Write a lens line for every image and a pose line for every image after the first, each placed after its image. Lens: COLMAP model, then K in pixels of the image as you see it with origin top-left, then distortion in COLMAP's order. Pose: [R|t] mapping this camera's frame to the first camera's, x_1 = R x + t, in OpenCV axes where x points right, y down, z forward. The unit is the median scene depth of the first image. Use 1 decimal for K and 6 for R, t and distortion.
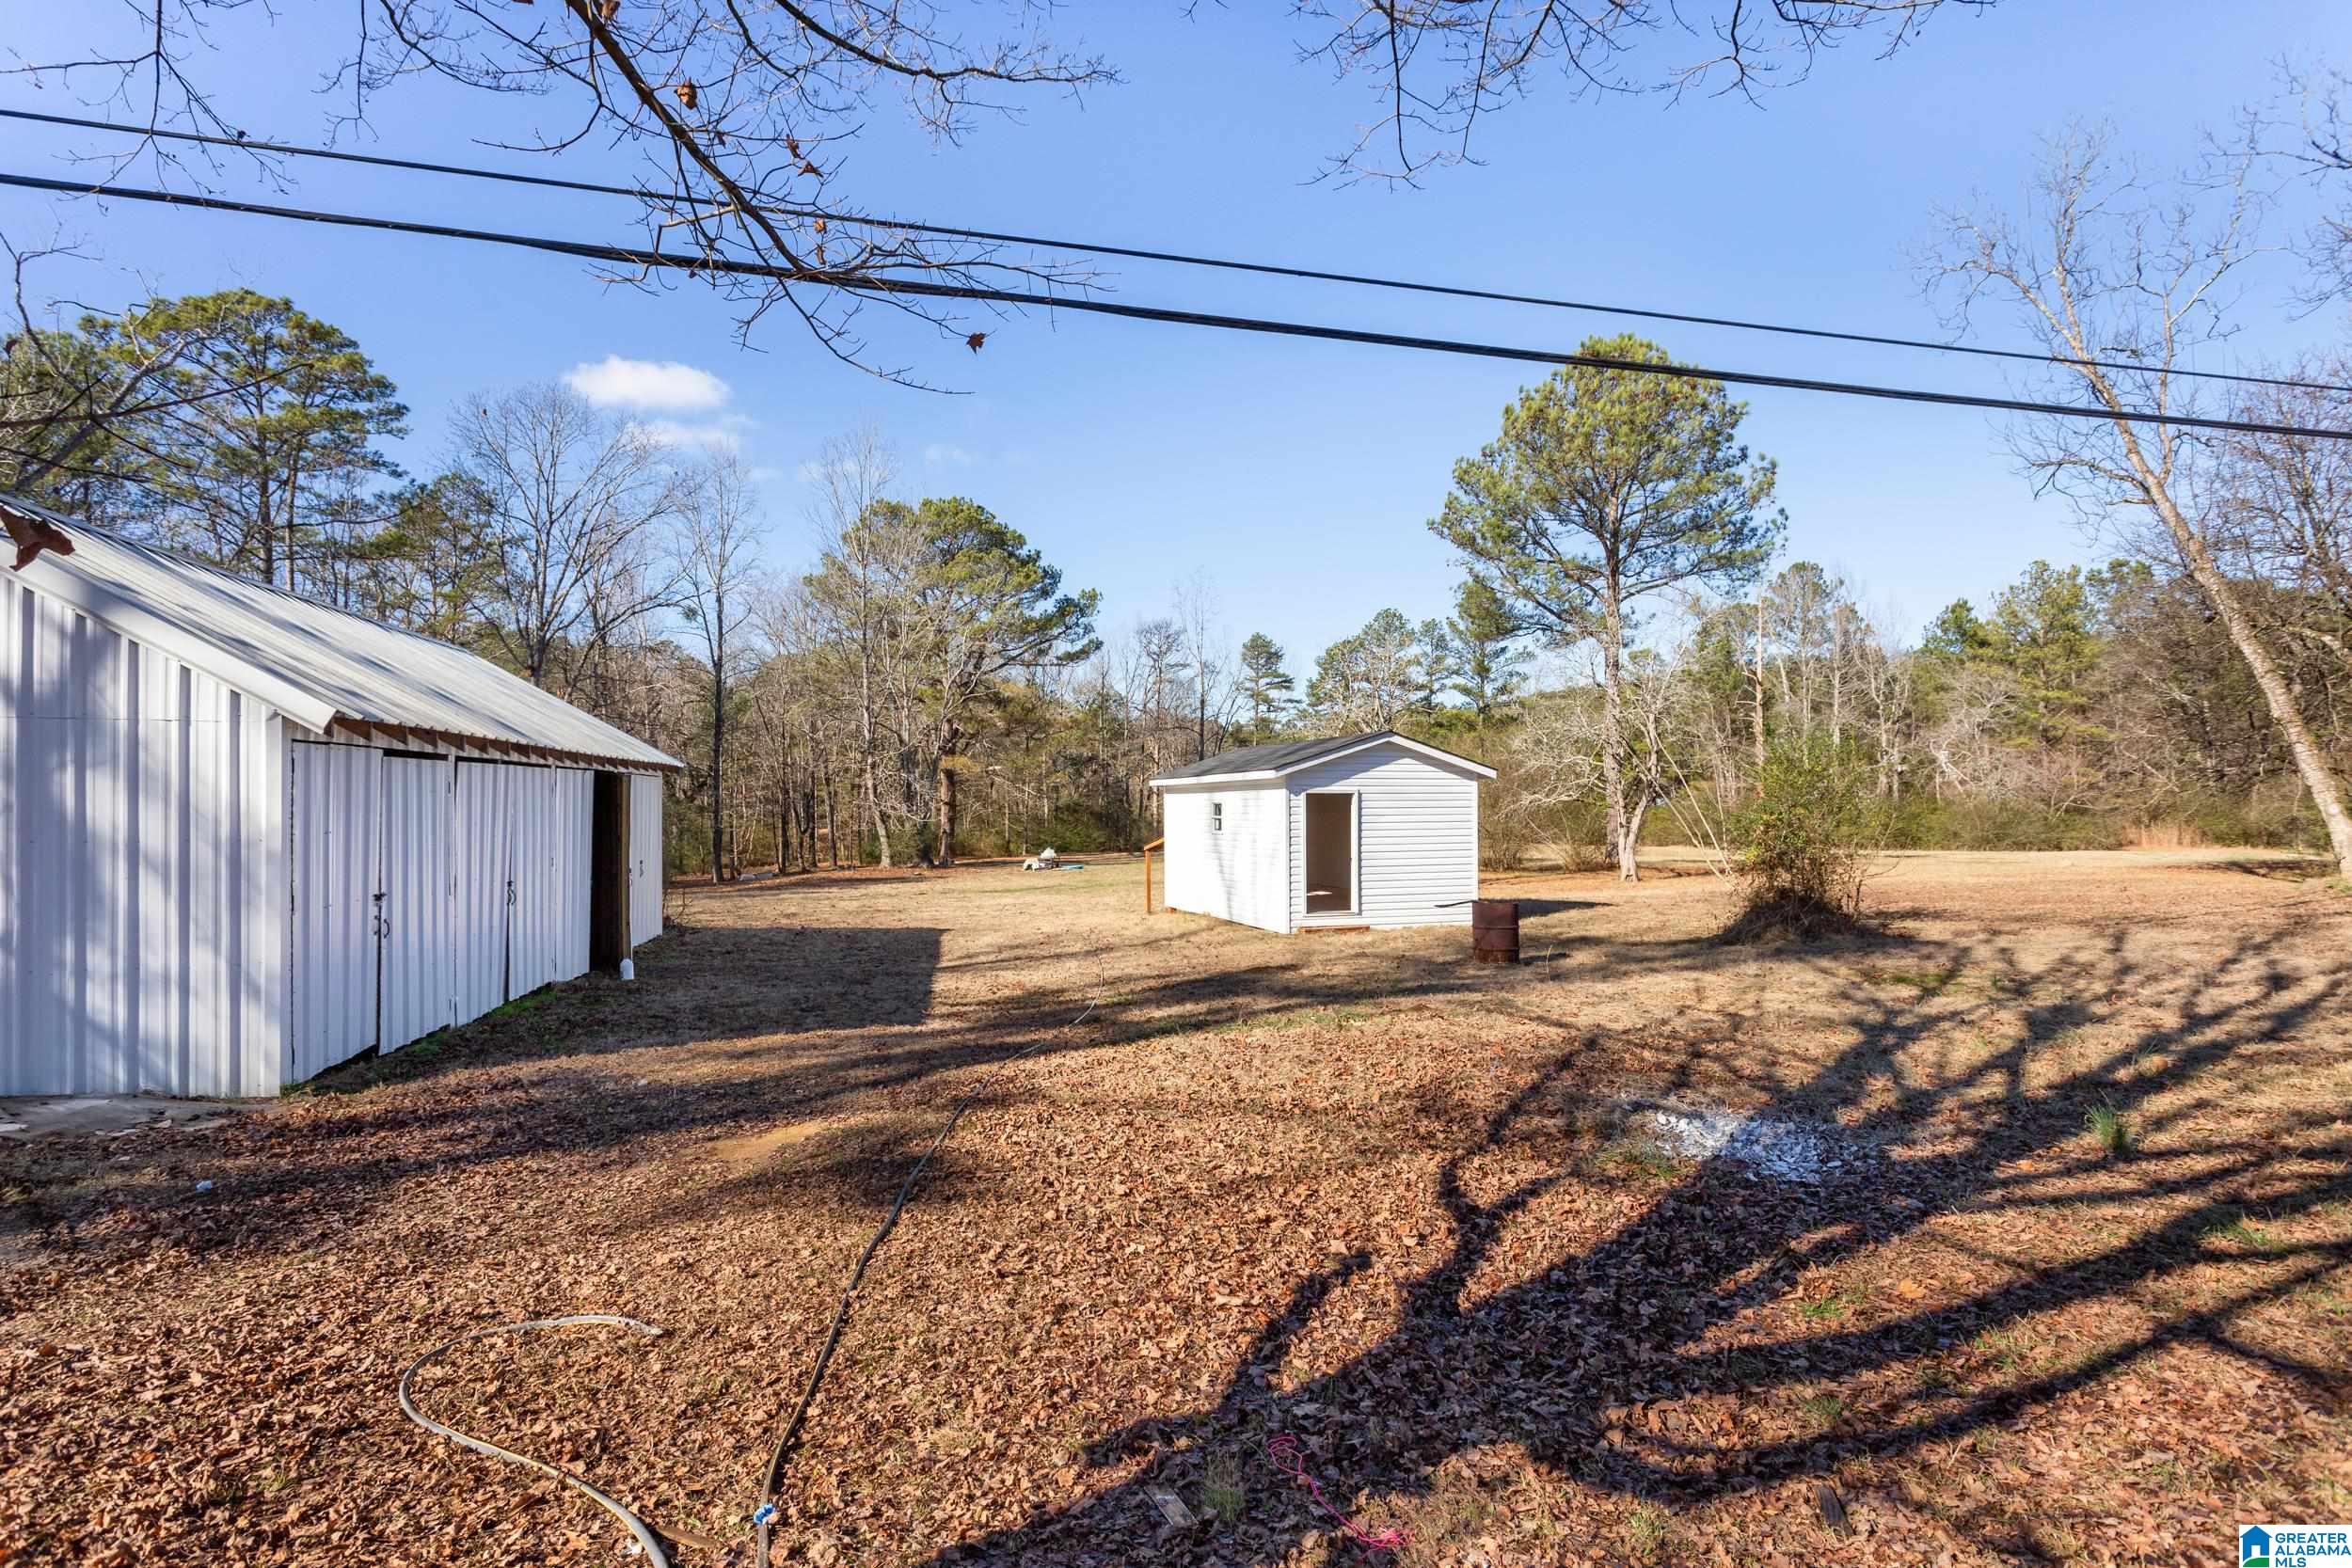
lens RADIAL K [[1152.2, 0, 1151.8], [0, 1152.2, 802.7], [0, 0, 1]] dist [-0.001734, 0.002609]
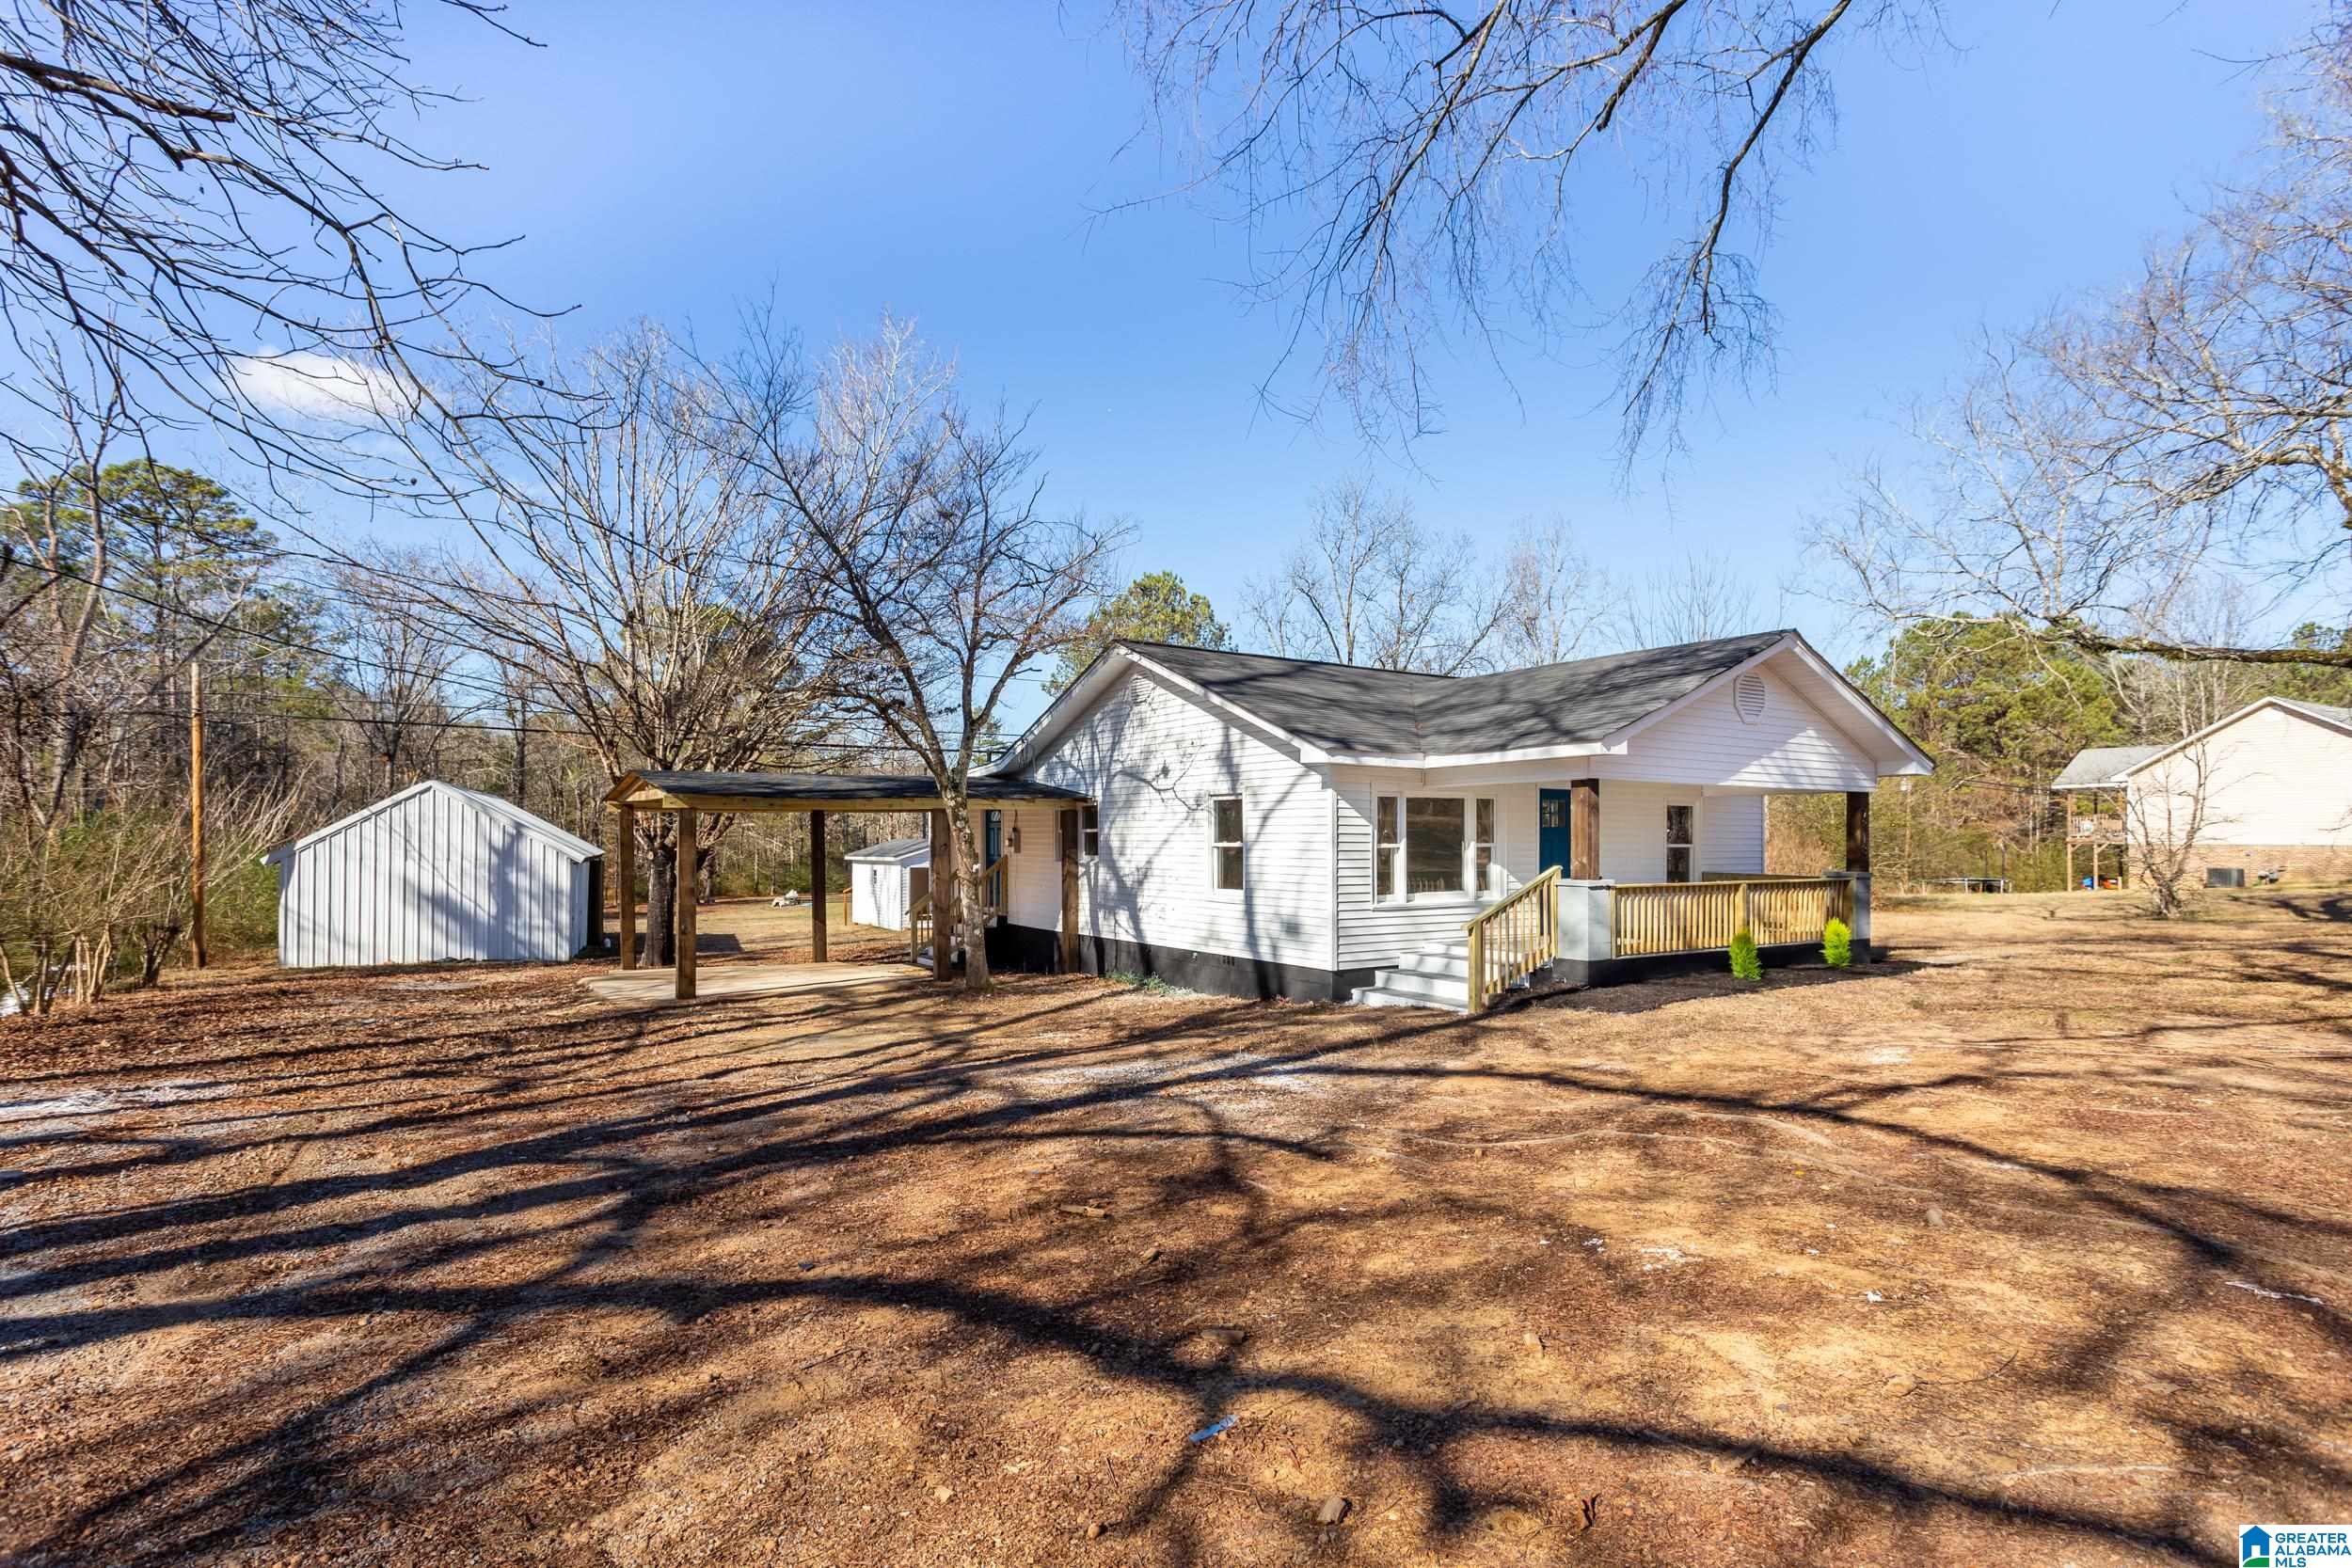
lens RADIAL K [[1160.9, 0, 1177.6], [0, 1160.9, 809.3], [0, 0, 1]] dist [-0.005592, -0.001721]
pose [[0.974196, 0.015729, 0.225157, 0.054200], [-0.009537, 0.999547, -0.028561, -0.025722], [-0.225504, 0.025676, 0.973904, -0.544238]]
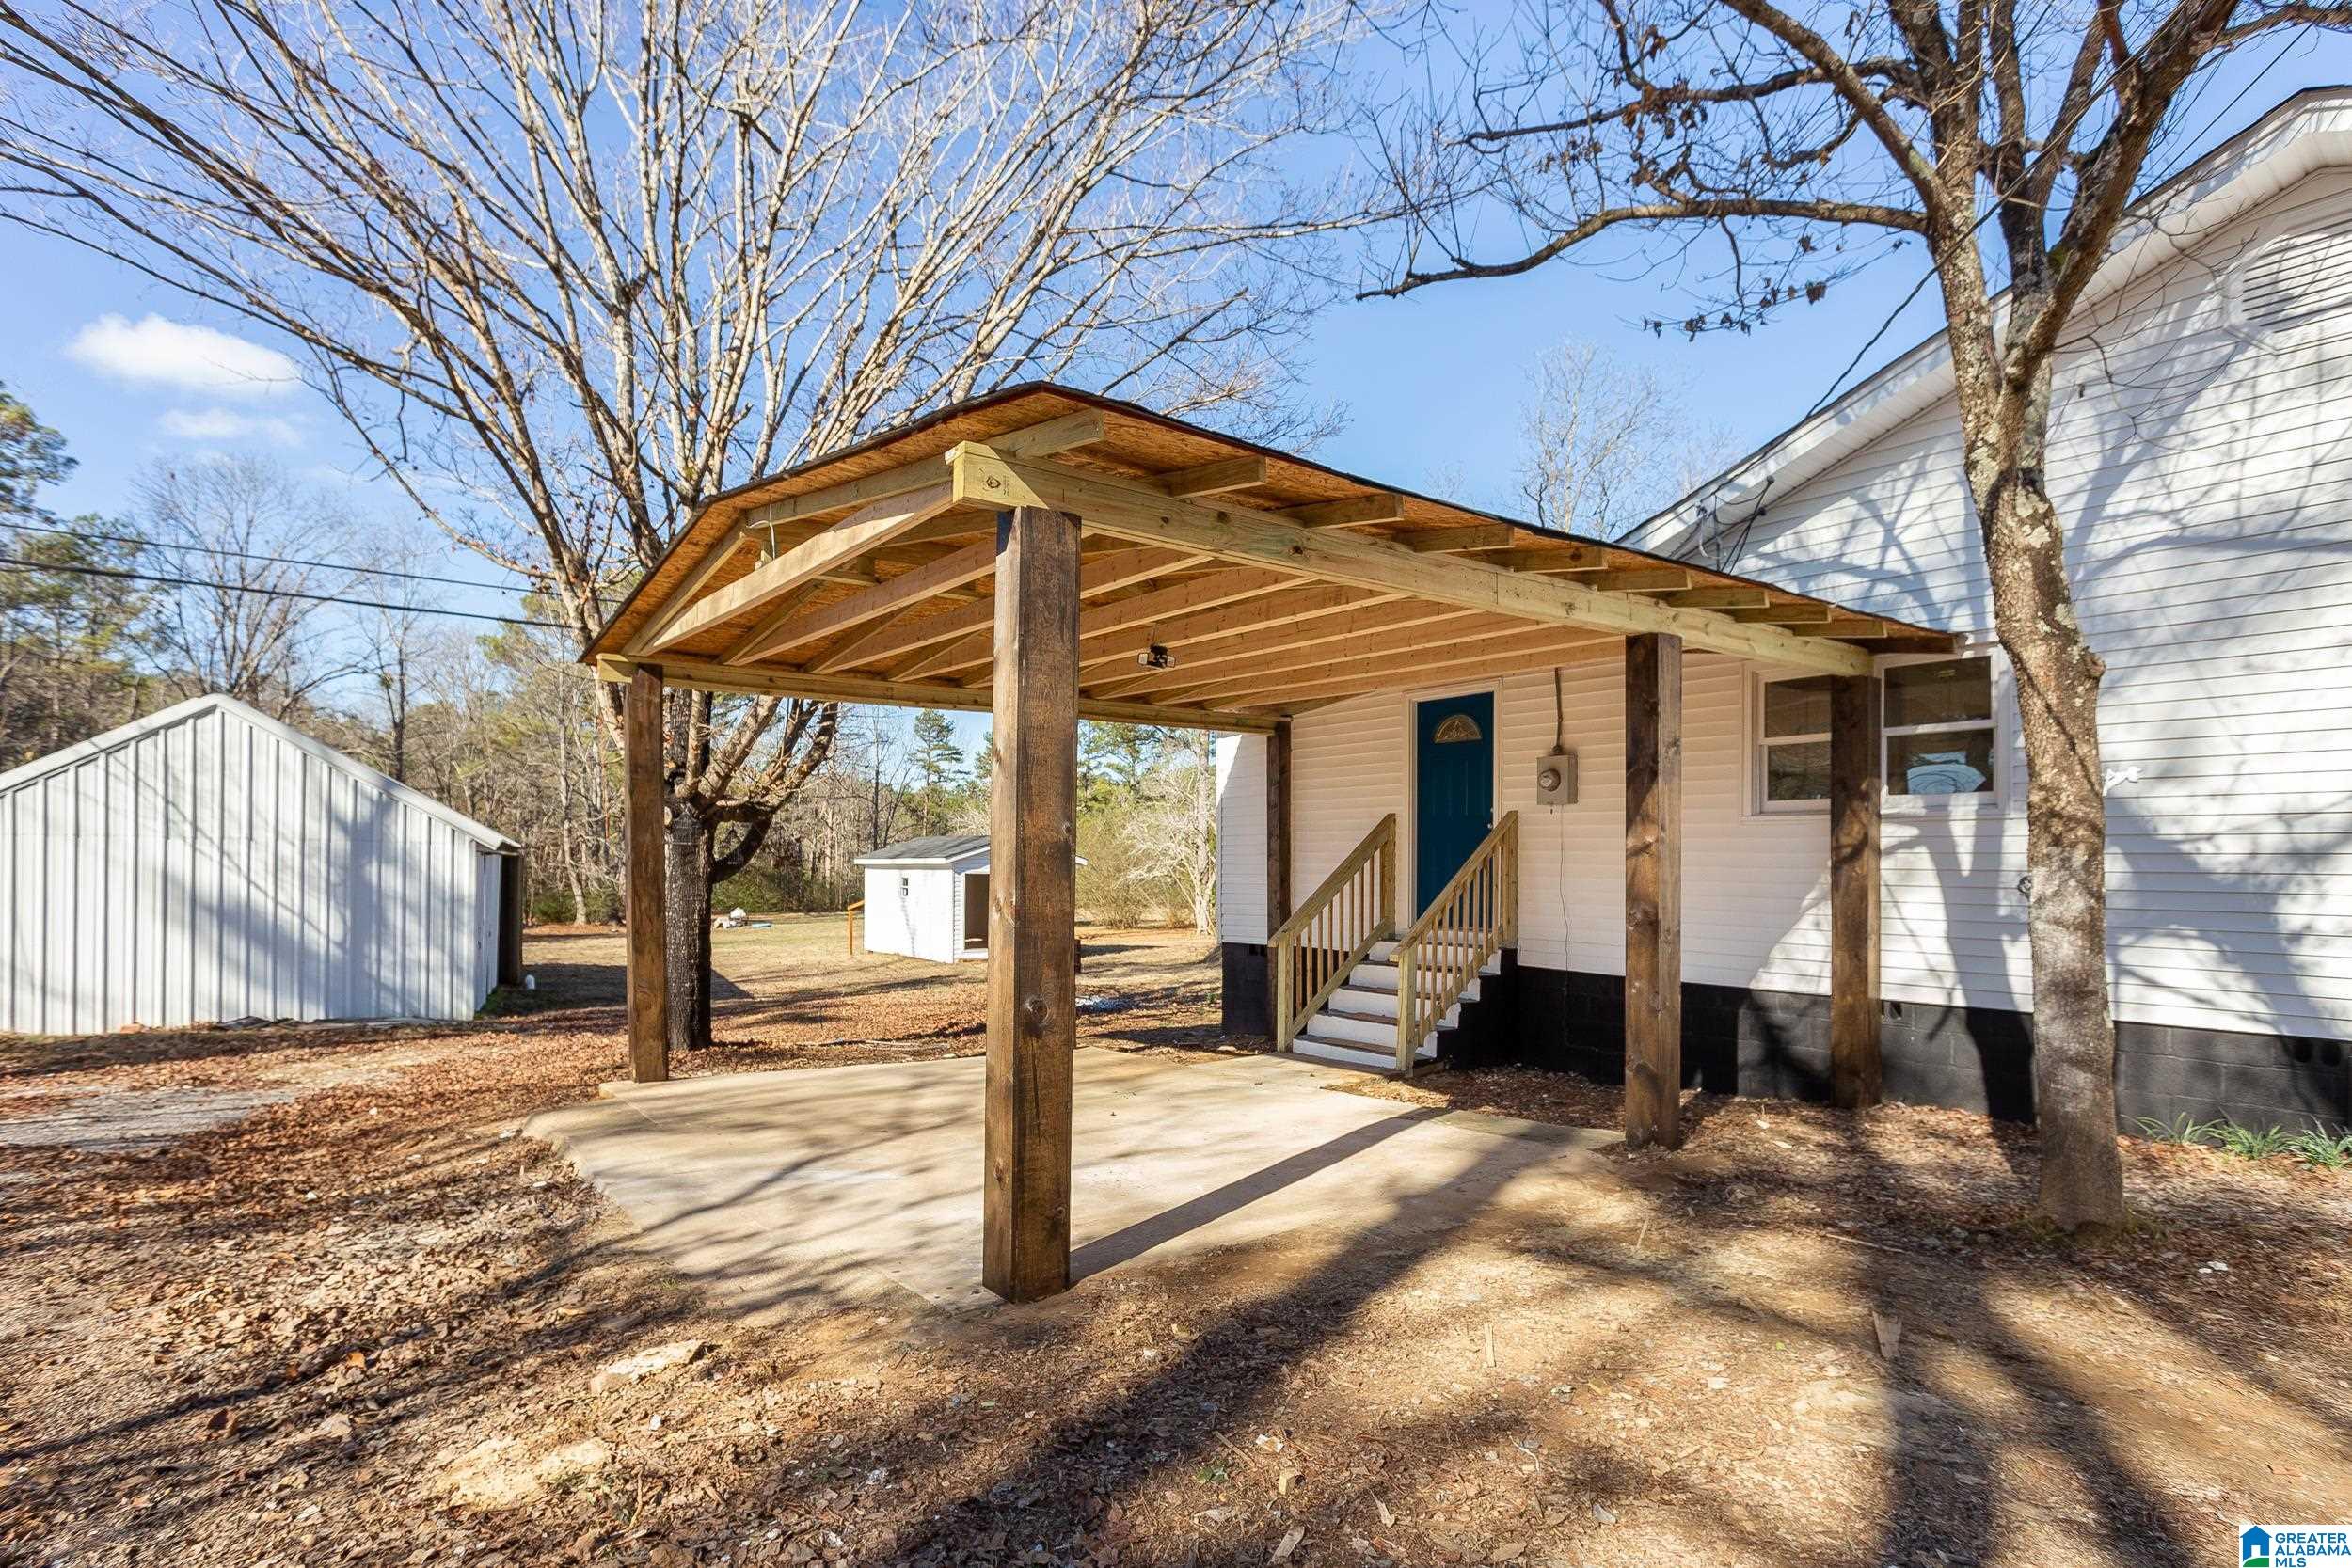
lens RADIAL K [[1160.9, 0, 1157.6], [0, 1160.9, 854.7], [0, 0, 1]] dist [-0.005592, -0.001721]
pose [[0.958341, 0.020196, 0.284913, -0.027945], [-0.017726, 0.999780, -0.011246, -0.008703], [-0.285078, 0.005727, 0.958487, -0.250080]]
